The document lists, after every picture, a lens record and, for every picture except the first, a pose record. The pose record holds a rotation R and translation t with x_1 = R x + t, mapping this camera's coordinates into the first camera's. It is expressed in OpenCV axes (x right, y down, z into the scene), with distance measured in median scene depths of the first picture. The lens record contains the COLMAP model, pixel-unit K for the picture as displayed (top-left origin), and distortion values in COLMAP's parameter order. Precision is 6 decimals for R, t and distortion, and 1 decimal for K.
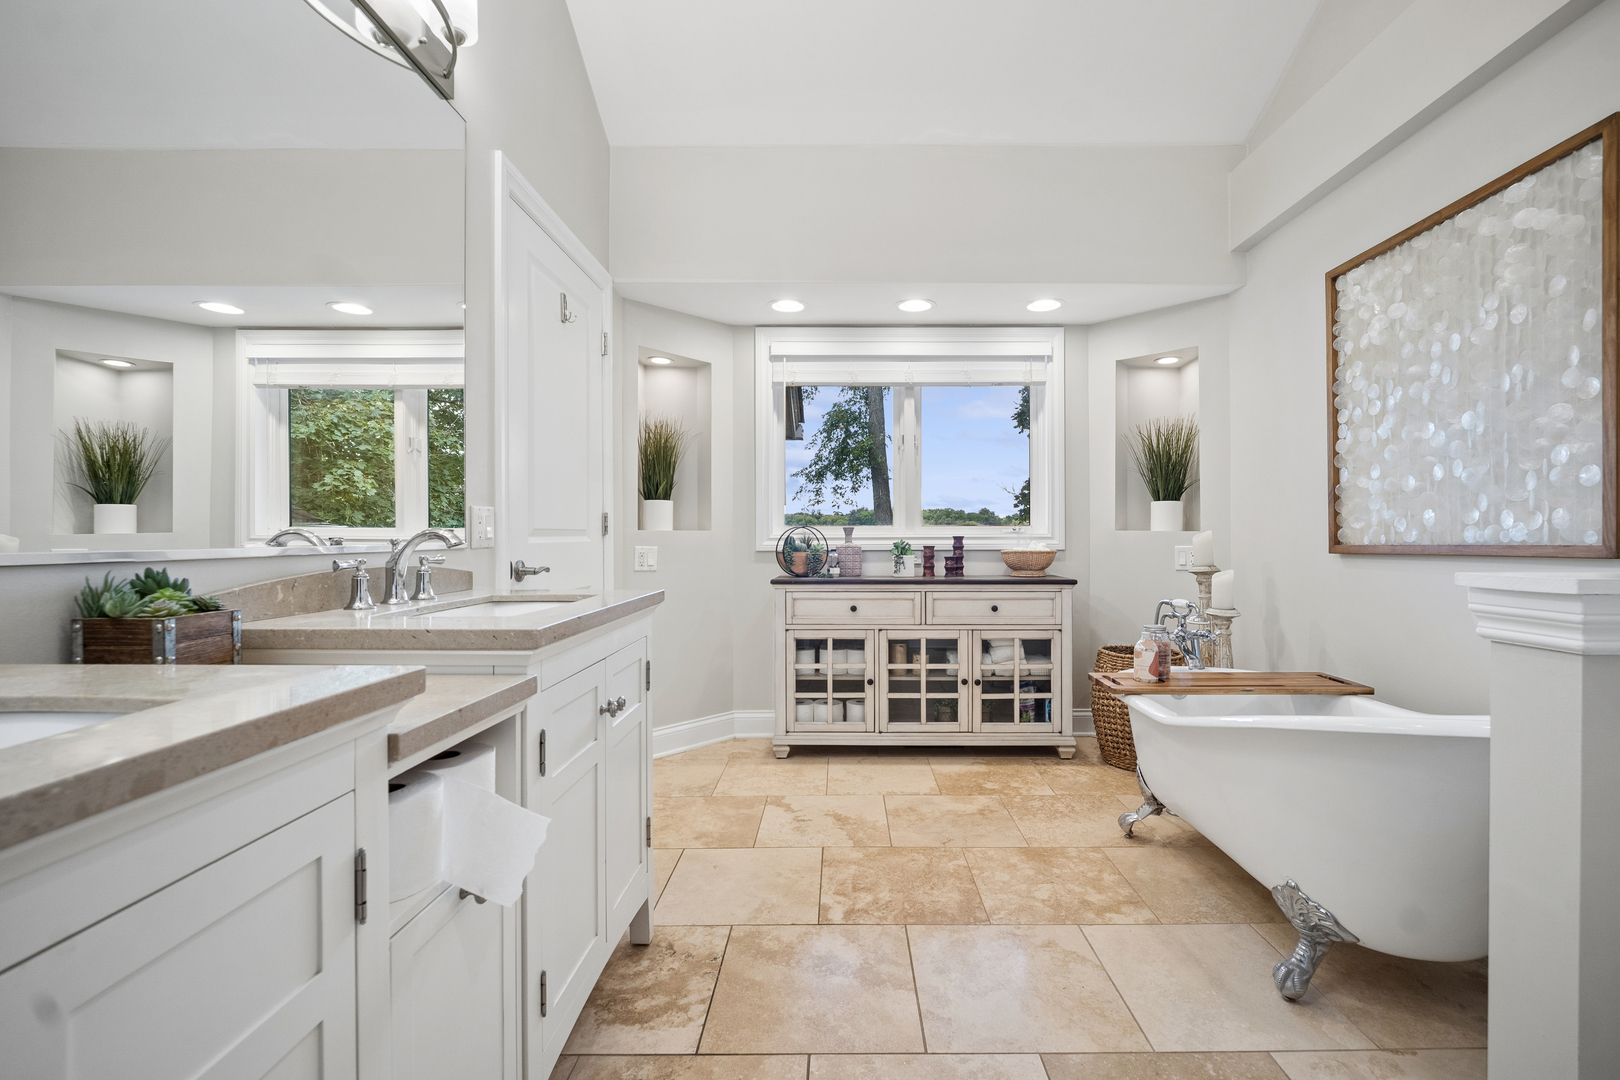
lens RADIAL K [[667.2, 0, 819.0], [0, 667.2, 530.2], [0, 0, 1]] dist [-0.005114, -0.000859]
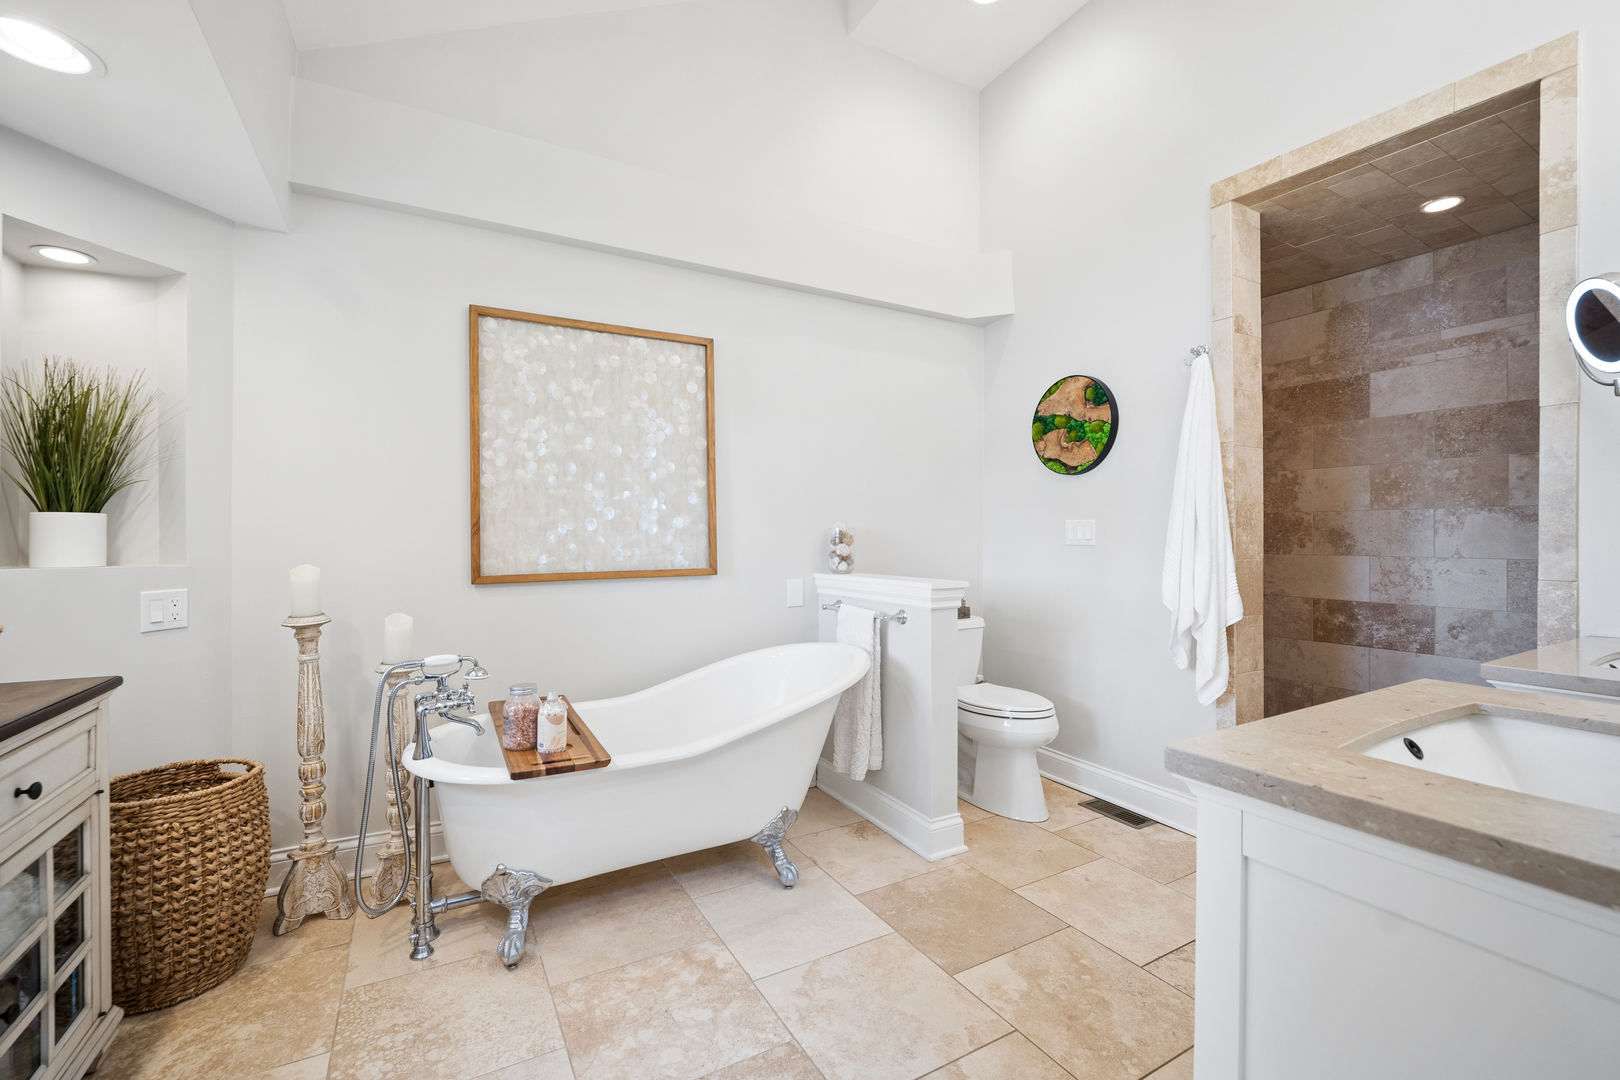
lens RADIAL K [[667.2, 0, 815.5], [0, 667.2, 548.7], [0, 0, 1]] dist [-0.005114, -0.000859]
pose [[-0.509826, -0.000948, 0.860277, -0.422502], [-0.003308, 0.999994, -0.000858, -0.026294], [-0.860271, -0.003283, -0.509826, 1.238197]]
